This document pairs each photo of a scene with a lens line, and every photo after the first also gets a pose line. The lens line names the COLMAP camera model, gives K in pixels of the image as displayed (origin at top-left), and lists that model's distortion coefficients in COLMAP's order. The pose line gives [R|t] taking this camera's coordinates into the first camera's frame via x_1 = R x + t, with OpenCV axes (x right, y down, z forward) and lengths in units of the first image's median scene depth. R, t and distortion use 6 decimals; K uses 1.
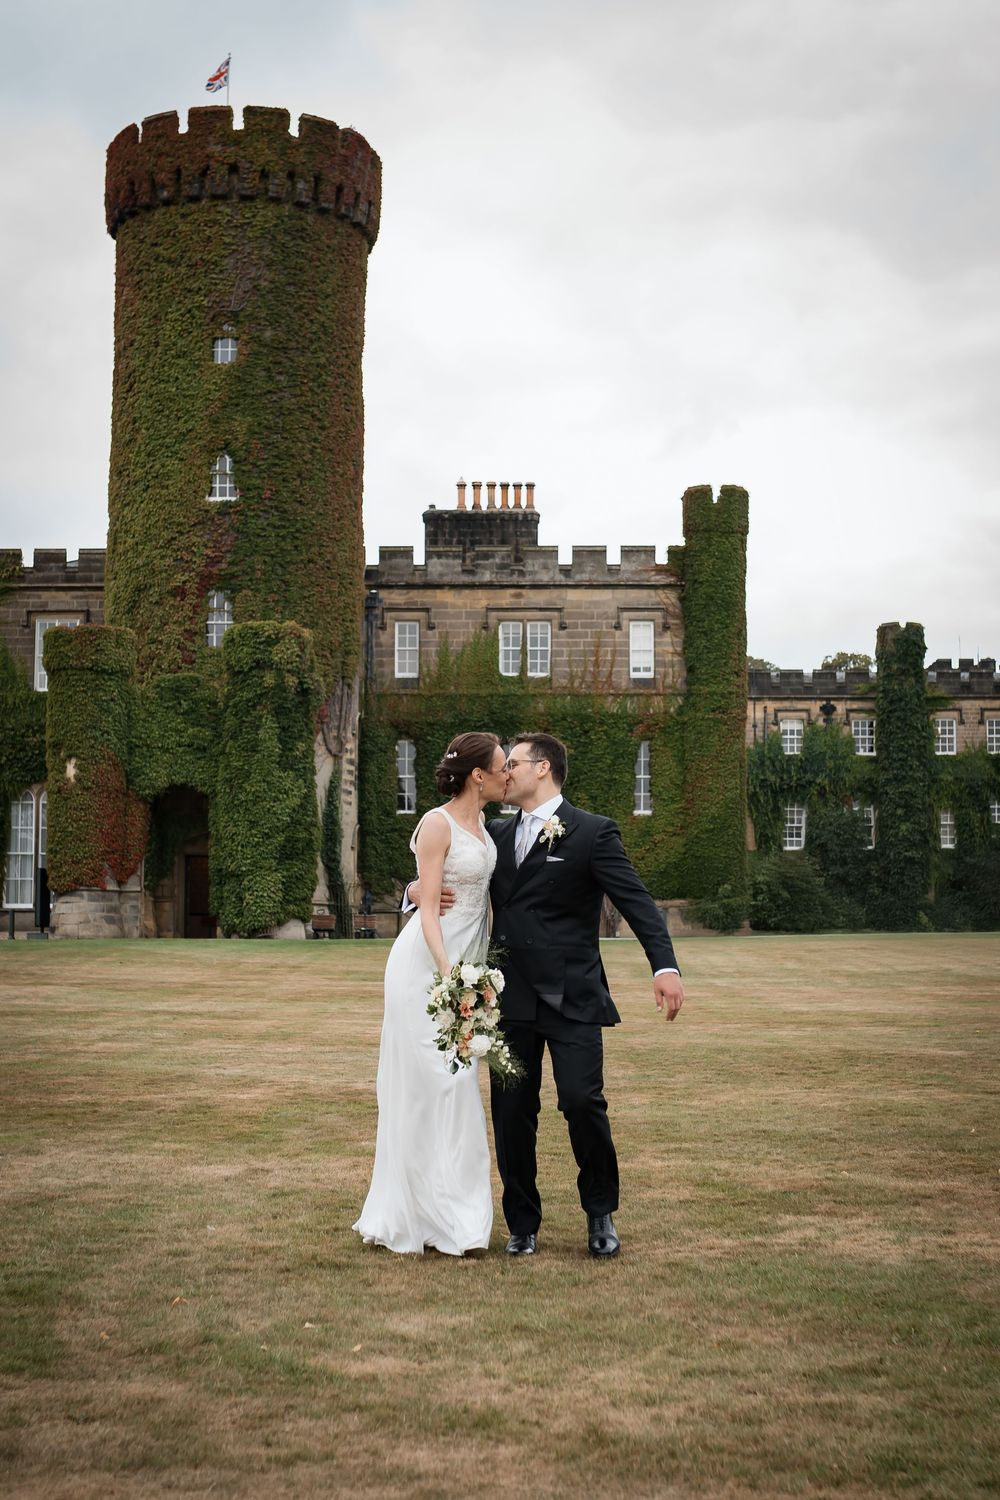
lens RADIAL K [[2186.0, 0, 500.0], [0, 2186.0, 750.0], [0, 0, 1]] dist [-0.080147, 0.127140]
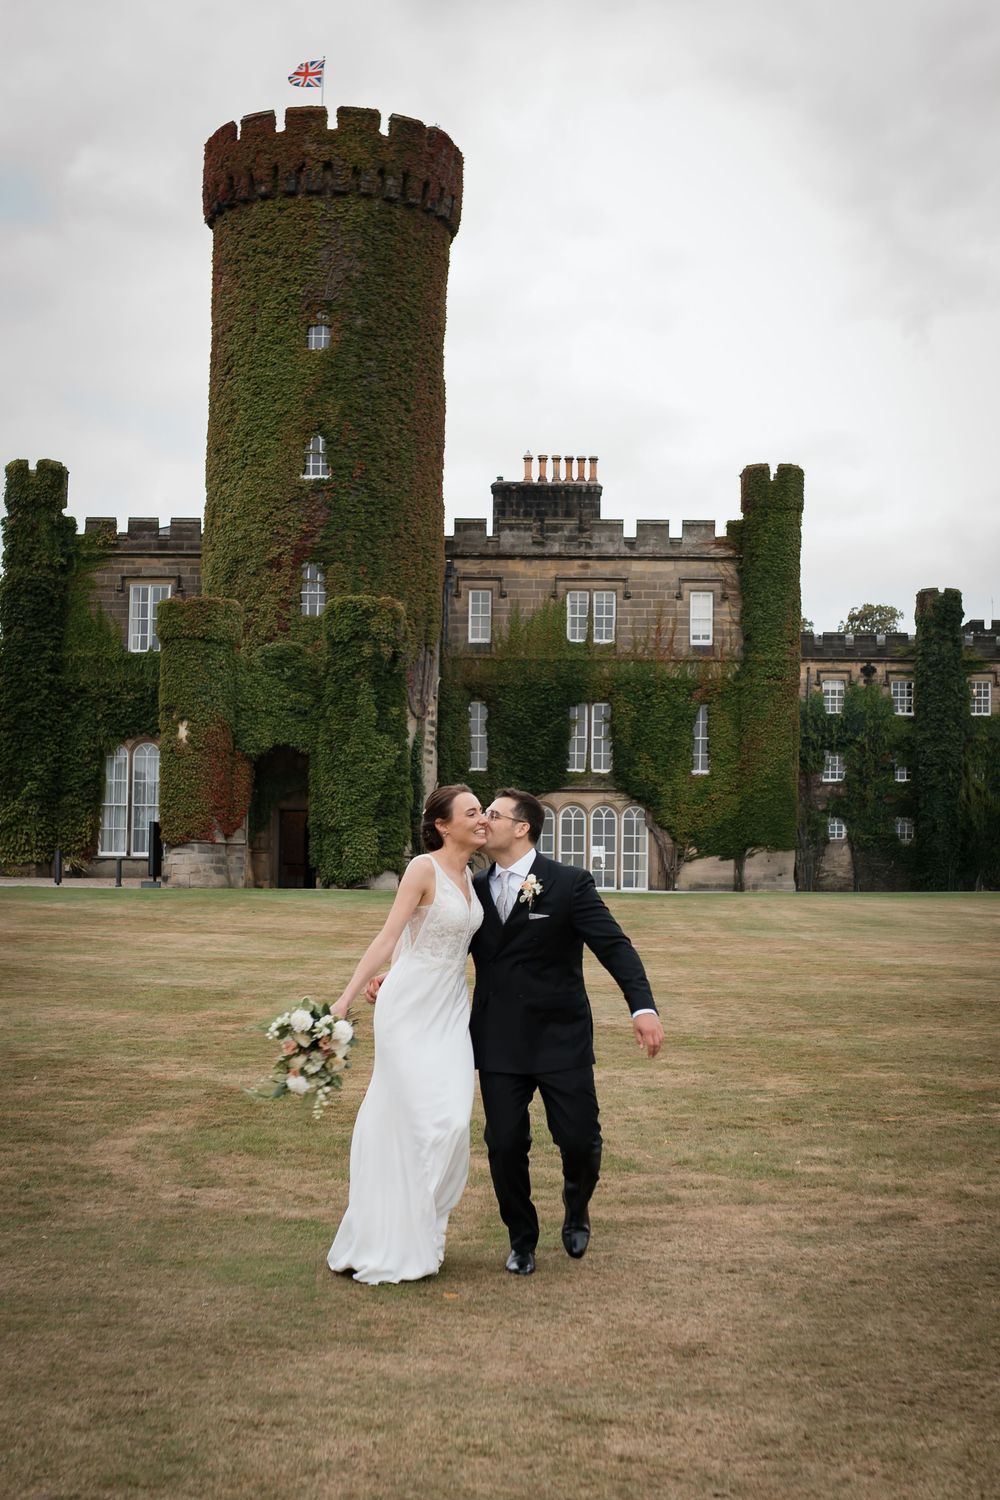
lens RADIAL K [[2172.6, 0, 500.0], [0, 2172.6, 750.0], [0, 0, 1]] dist [-0.076484, 0.016457]
pose [[0.999895, 0.010006, -0.010497, -0.021242], [-0.009737, 0.999630, 0.025394, -0.007948], [0.010748, -0.025289, 0.999622, -0.056640]]
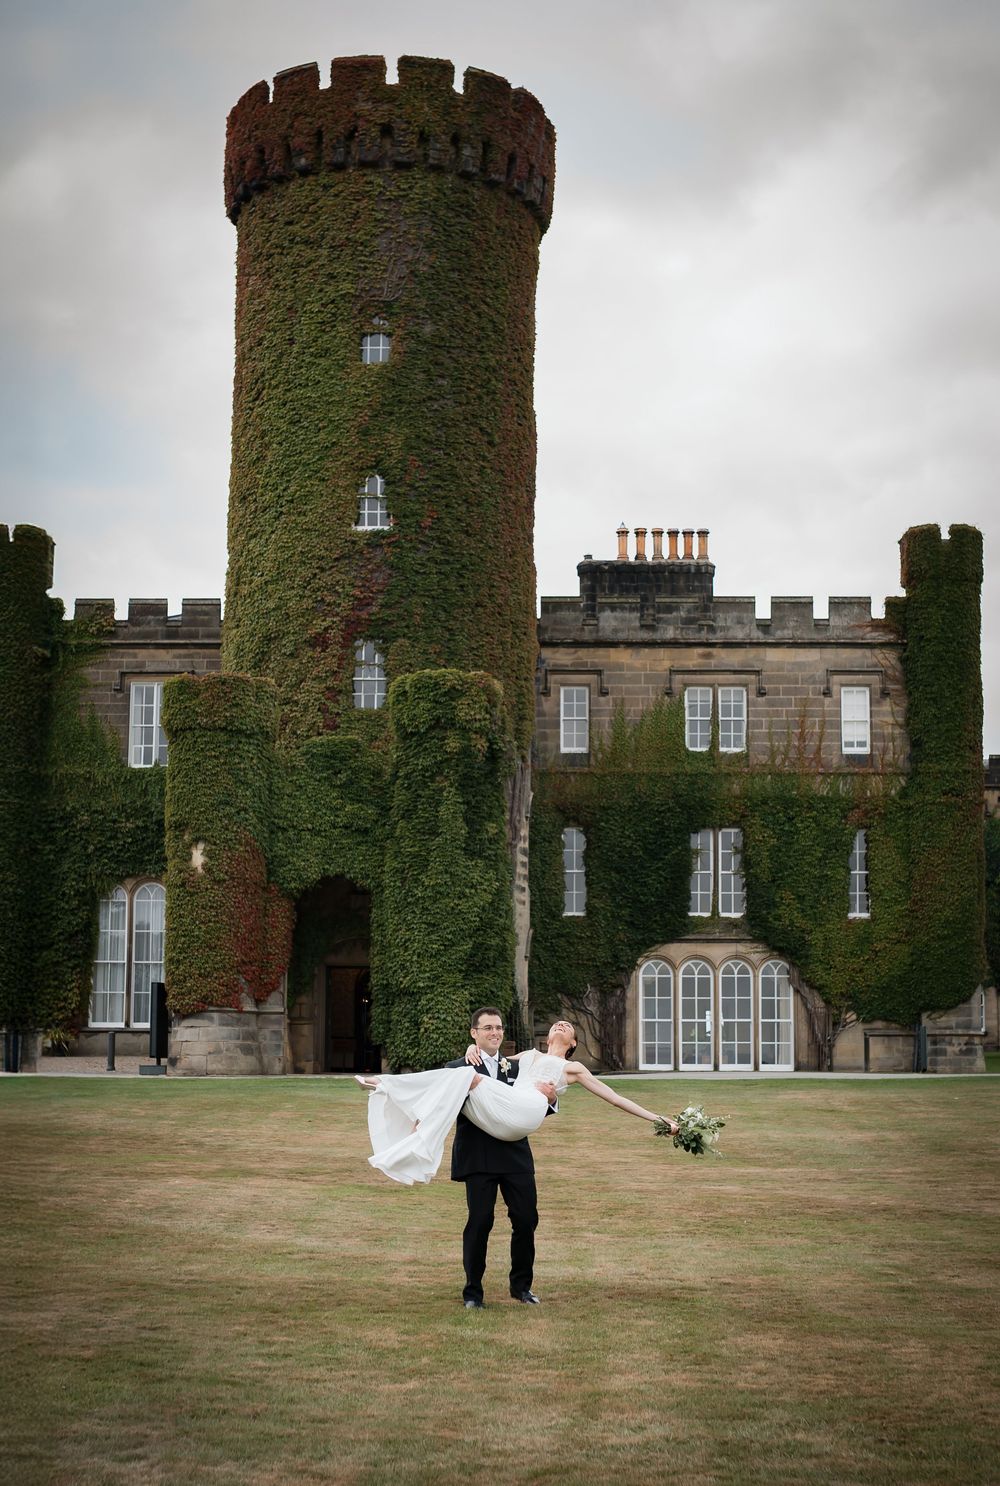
lens RADIAL K [[2208.2, 0, 512.8], [0, 2208.2, 763.7], [0, 0, 1]] dist [-0.073238, 0.031930]
pose [[0.999909, 0.002922, -0.013173, -0.055325], [-0.003461, 0.999150, -0.041080, 0.005817], [0.013041, 0.041122, 0.999069, 0.156659]]
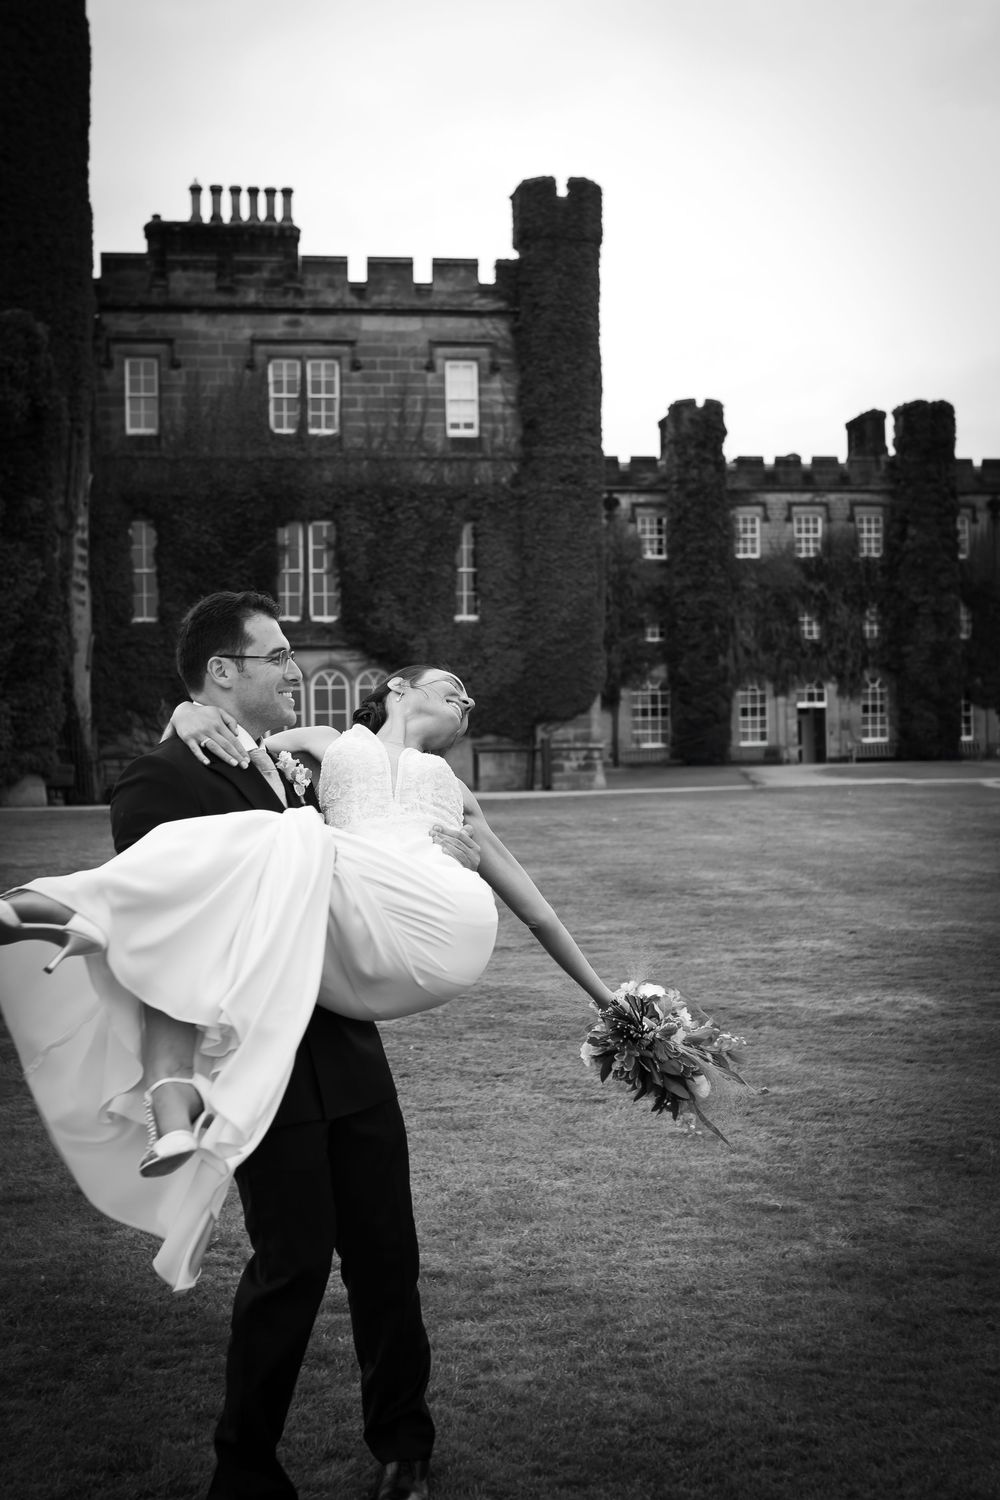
lens RADIAL K [[2186.0, 0, 500.0], [0, 2186.0, 750.0], [0, 0, 1]] dist [-0.080147, 0.127140]
pose [[0.985322, -0.016676, 0.169890, -0.050483], [0.003686, 0.997063, 0.076492, 0.016468], [-0.170667, -0.074743, 0.982490, 0.261537]]
